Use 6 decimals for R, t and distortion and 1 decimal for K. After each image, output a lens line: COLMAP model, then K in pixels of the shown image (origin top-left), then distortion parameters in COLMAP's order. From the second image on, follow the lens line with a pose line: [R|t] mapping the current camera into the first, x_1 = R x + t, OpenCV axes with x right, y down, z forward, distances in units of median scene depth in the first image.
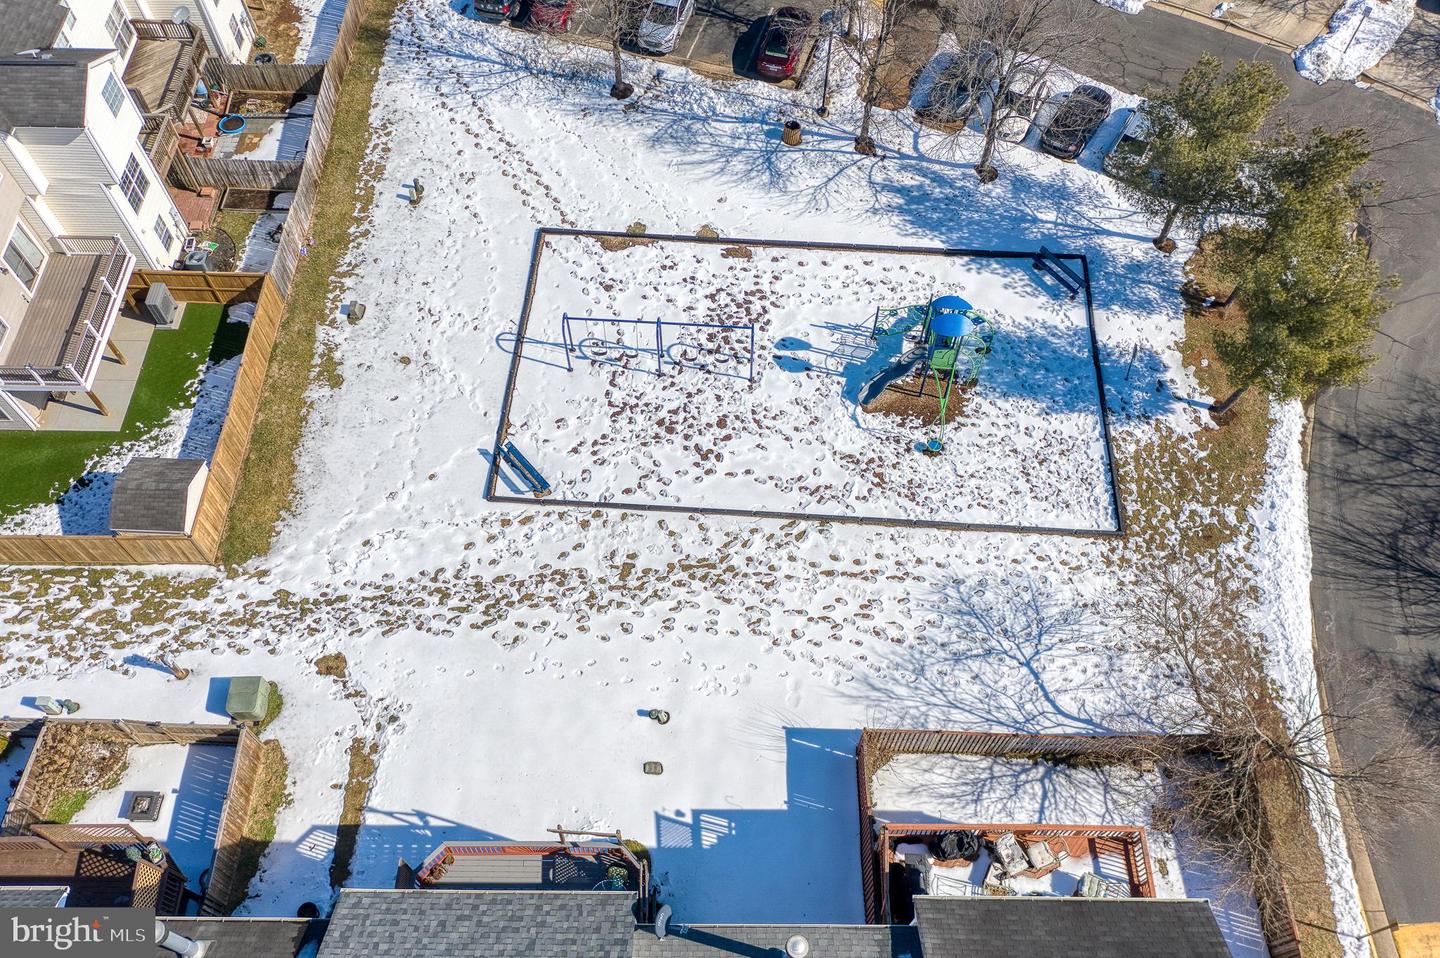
lens RADIAL K [[1146.6, 0, 720.0], [0, 1146.6, 479.0], [0, 0, 1]] dist [-0.003401, 0.000758]
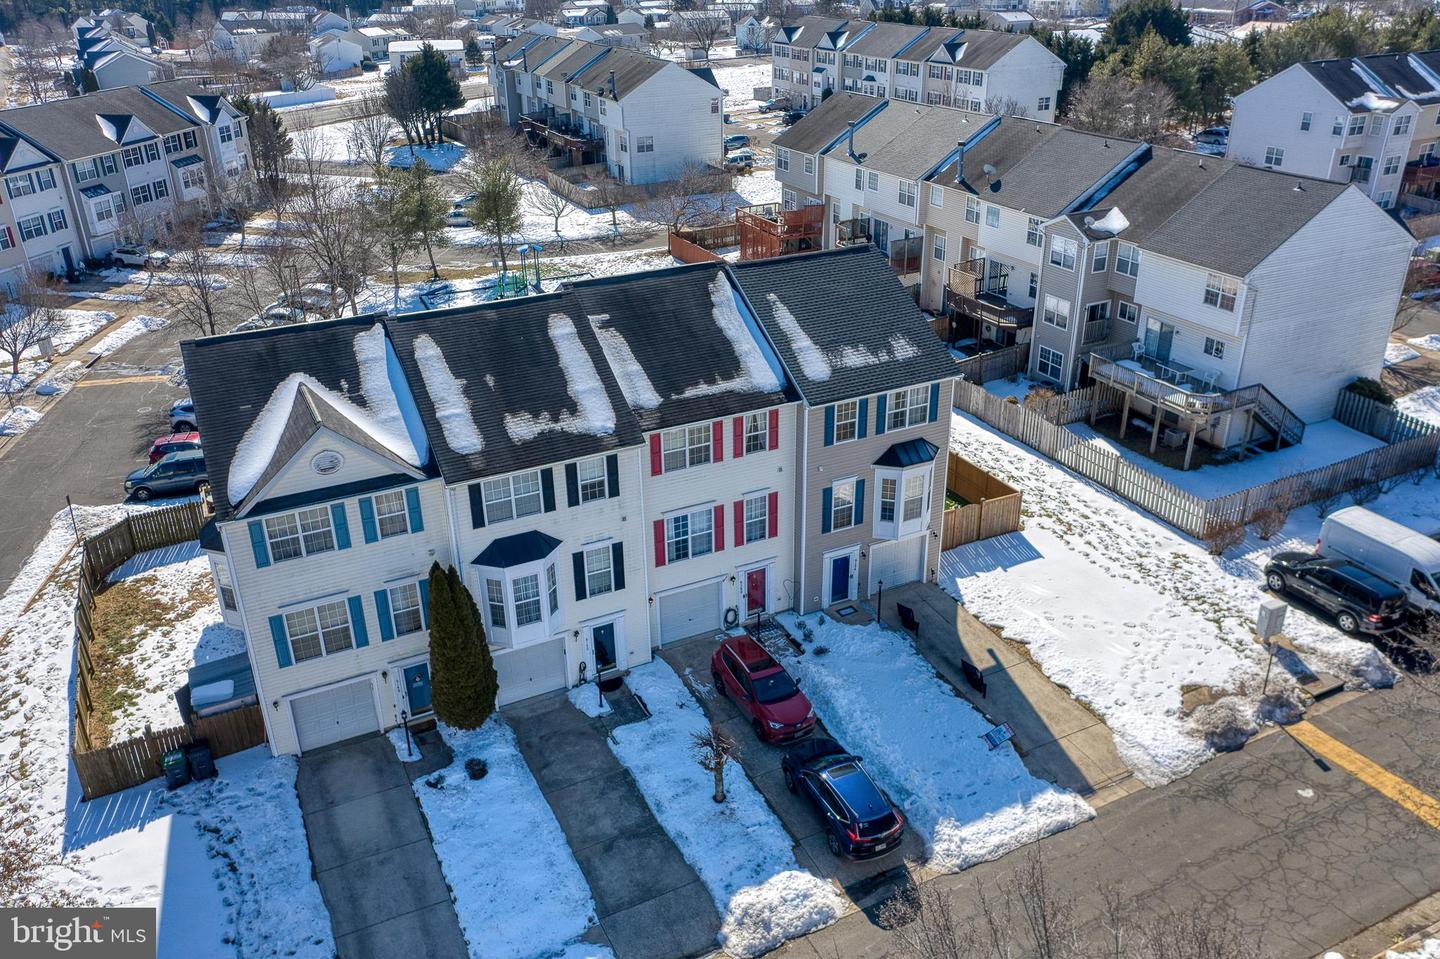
lens RADIAL K [[1112.8, 0, 717.3], [0, 1112.8, 477.5], [0, 0, 1]] dist [0.002802, 0.015336]
pose [[-0.450854, -0.380032, 0.807655, -1.550584], [0.770883, 0.290356, 0.566950, -0.816507], [-0.449966, 0.878219, 0.162052, 0.837532]]
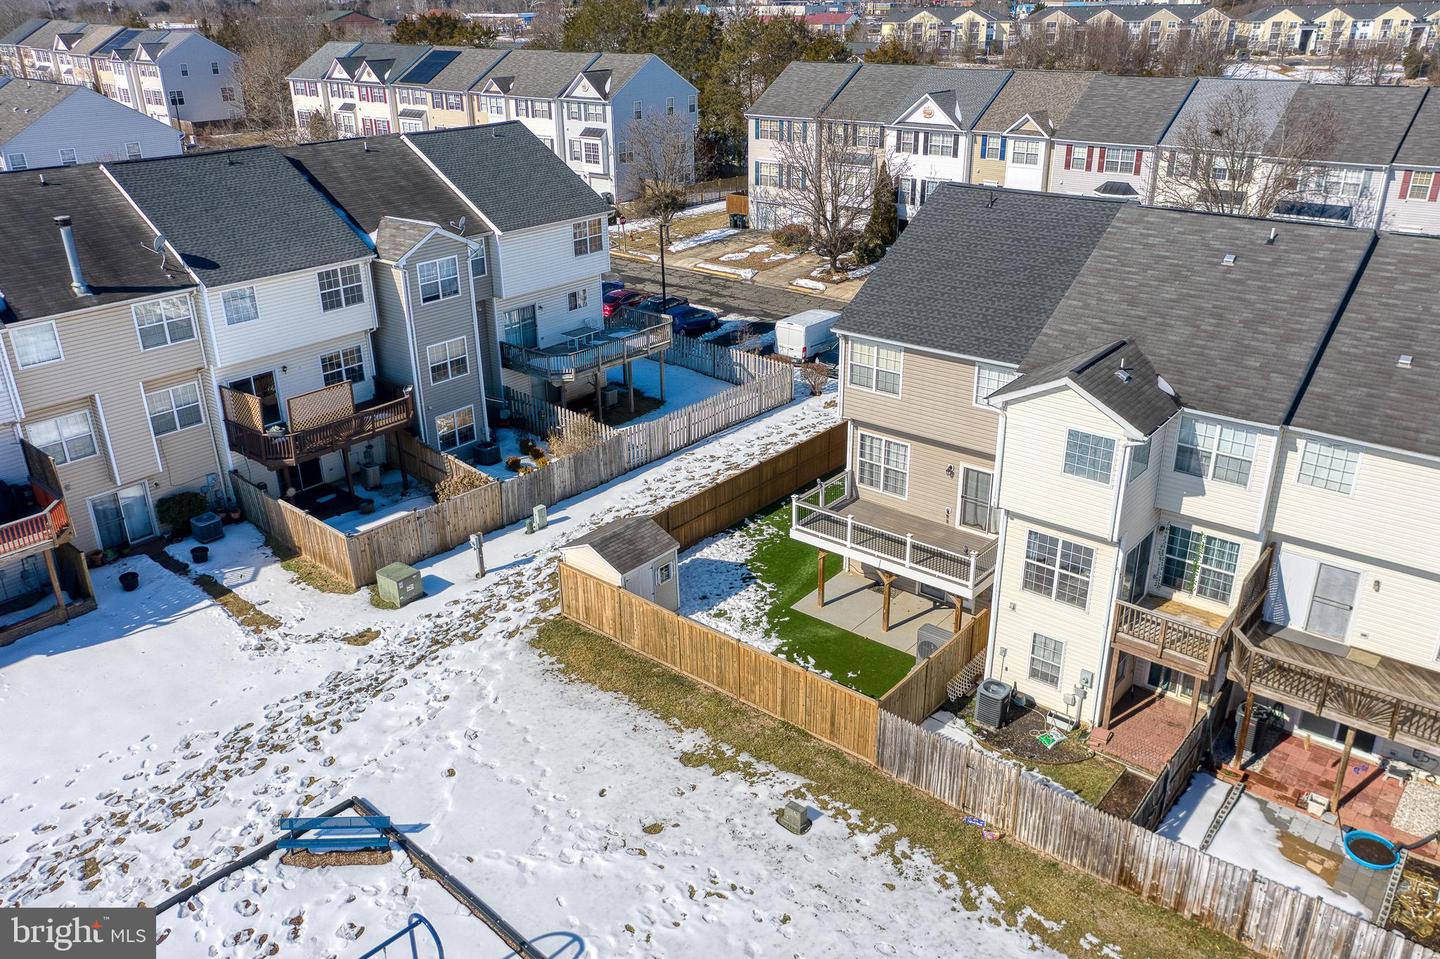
lens RADIAL K [[1108.2, 0, 716.2], [0, 1108.2, 471.9], [0, 0, 1]] dist [-0.007092, 0.016113]
pose [[-0.635327, 0.313271, -0.705847, 0.061612], [-0.653529, 0.268834, 0.707551, -0.612685], [0.411411, 0.910818, 0.033934, 0.850736]]
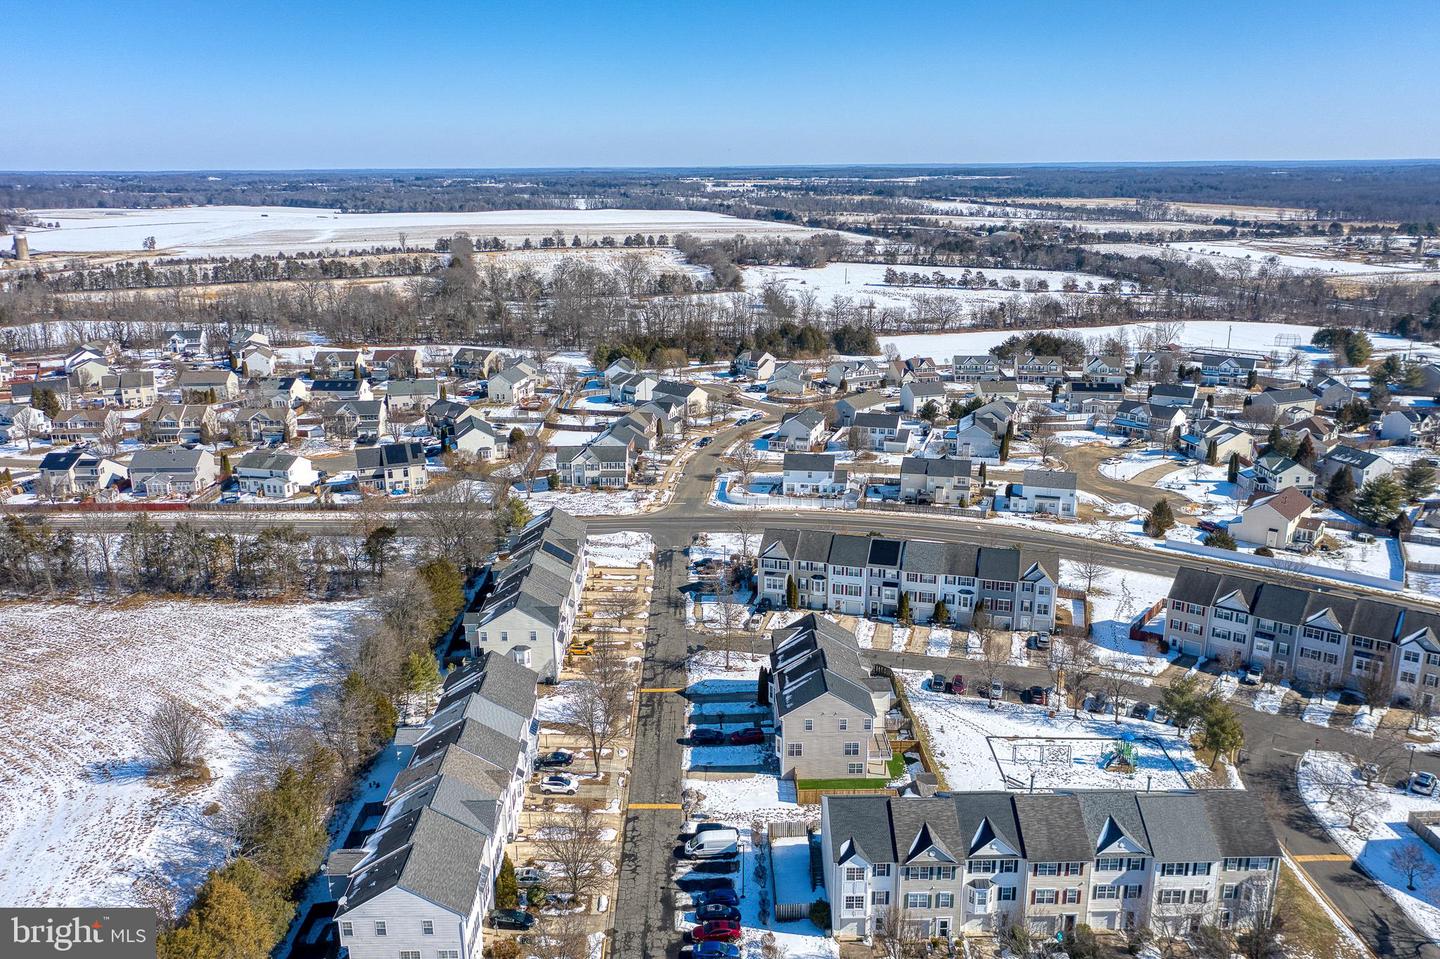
lens RADIAL K [[1108.2, 0, 716.2], [0, 1108.2, 471.9], [0, 0, 1]] dist [-0.007092, 0.016113]
pose [[0.999696, -0.014728, 0.019764, -1.083950], [0.024264, 0.729126, -0.683950, 1.512270], [-0.004337, 0.684221, 0.729261, -1.988665]]
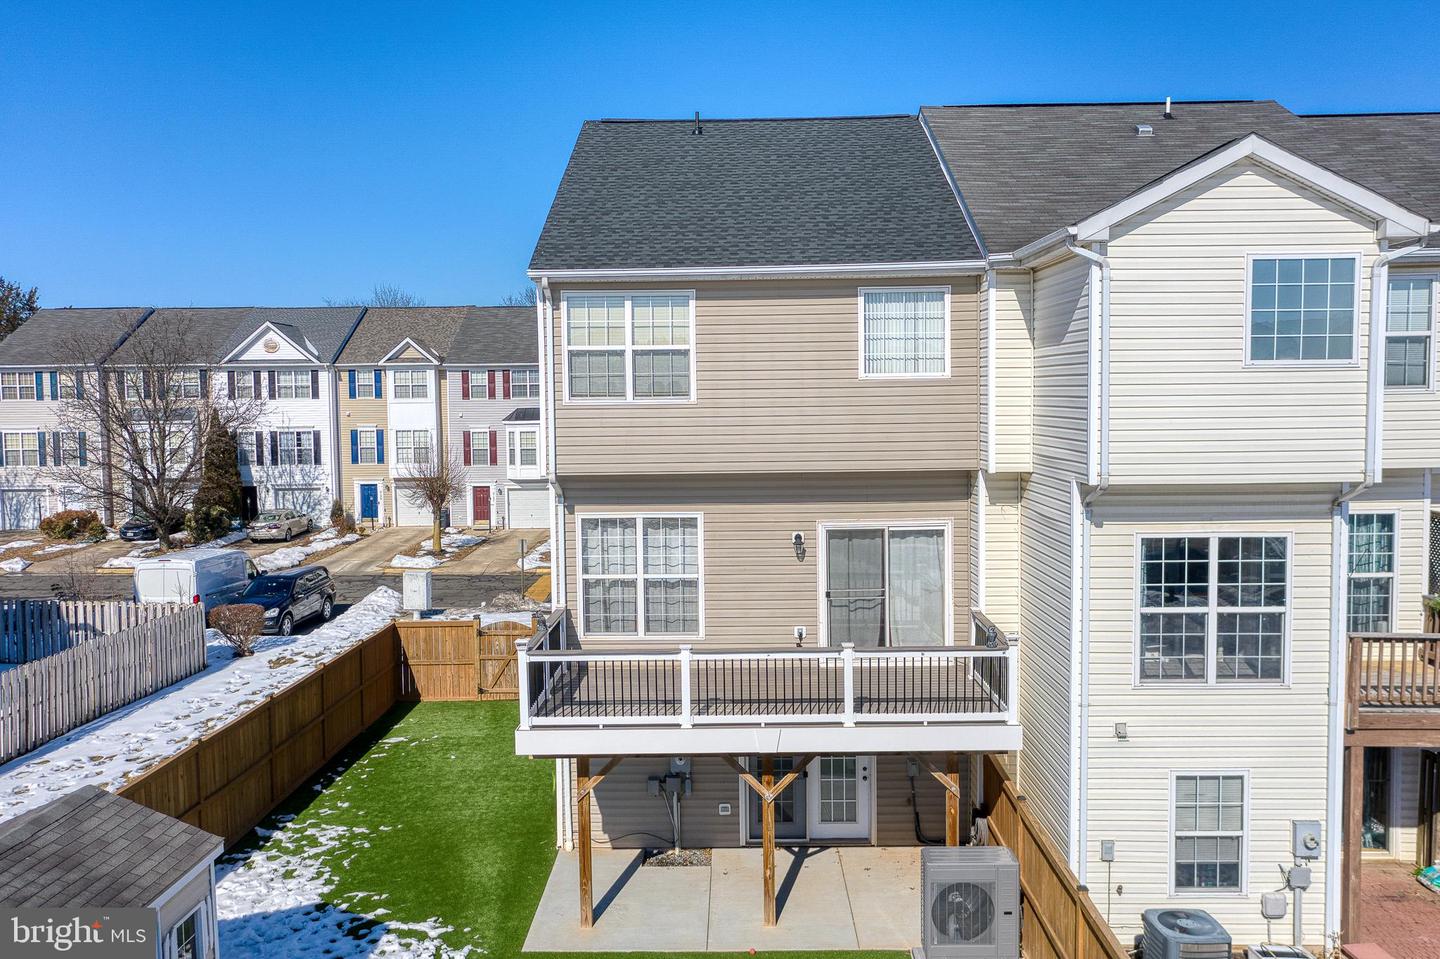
lens RADIAL K [[1108.2, 0, 716.2], [0, 1108.2, 471.9], [0, 0, 1]] dist [-0.007092, 0.016113]
pose [[-0.008745, 0.057574, -0.998303, -0.207927], [-0.848538, 0.527777, 0.037871, -0.175302], [0.529061, 0.847430, 0.044238, 0.890035]]
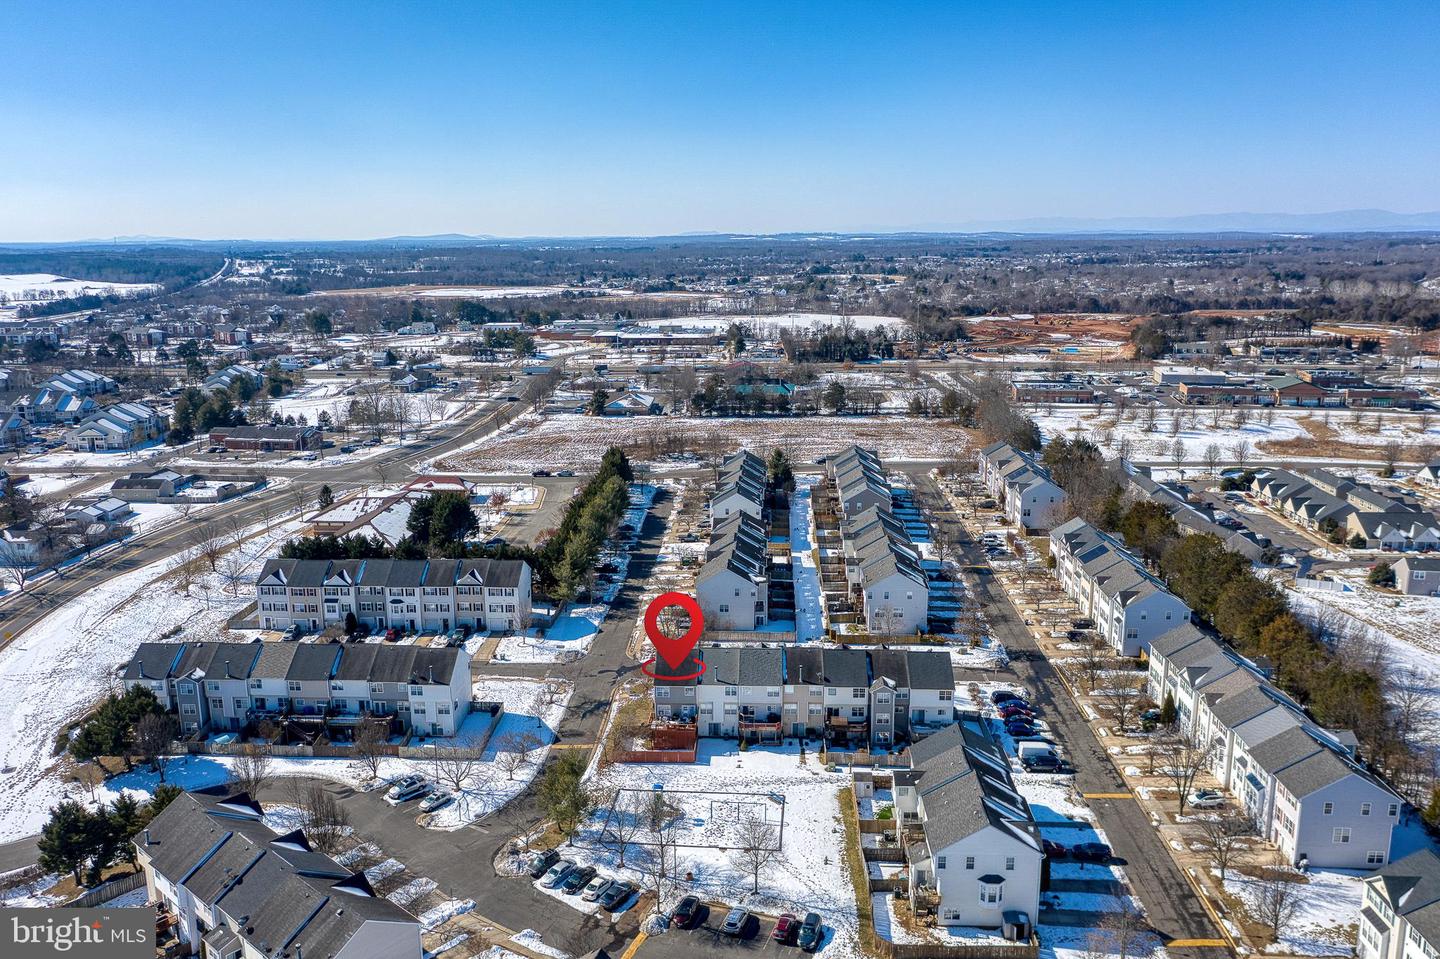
lens RADIAL K [[1108.2, 0, 716.2], [0, 1108.2, 471.9], [0, 0, 1]] dist [-0.007092, 0.016113]
pose [[-0.999138, -0.003306, 0.041375, -0.121094], [0.037962, 0.330286, 0.943117, -3.599360], [-0.016783, 0.943875, -0.329876, 1.148571]]
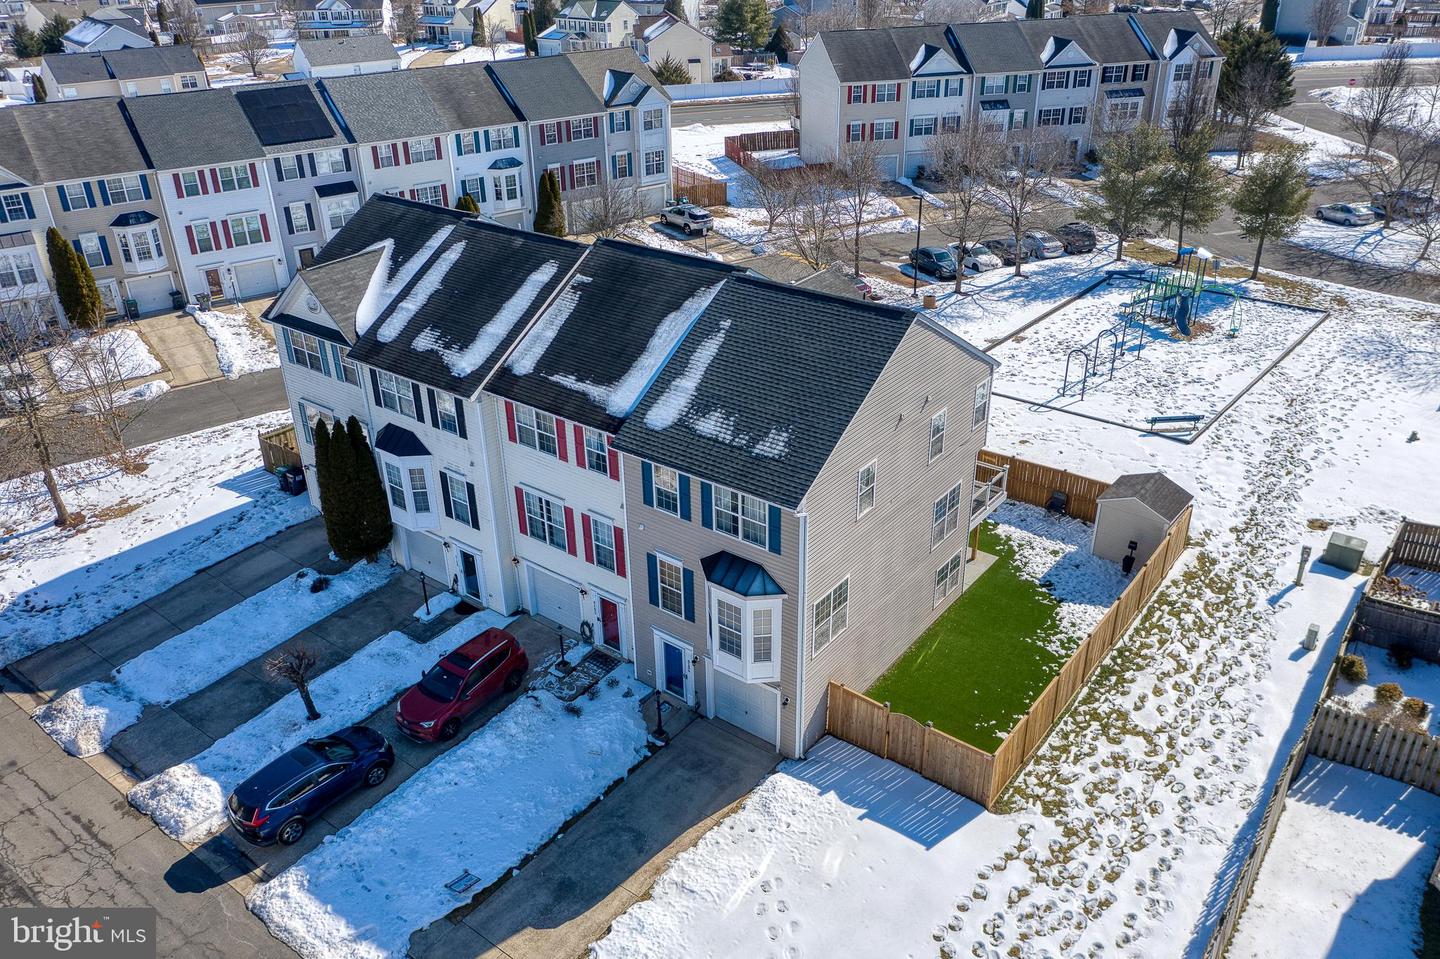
lens RADIAL K [[1108.2, 0, 716.2], [0, 1108.2, 471.9], [0, 0, 1]] dist [-0.007092, 0.016113]
pose [[0.604206, -0.381647, 0.699486, -1.332379], [0.691251, 0.687709, -0.221872, -0.049075], [-0.396366, 0.617577, 0.679332, 0.375928]]
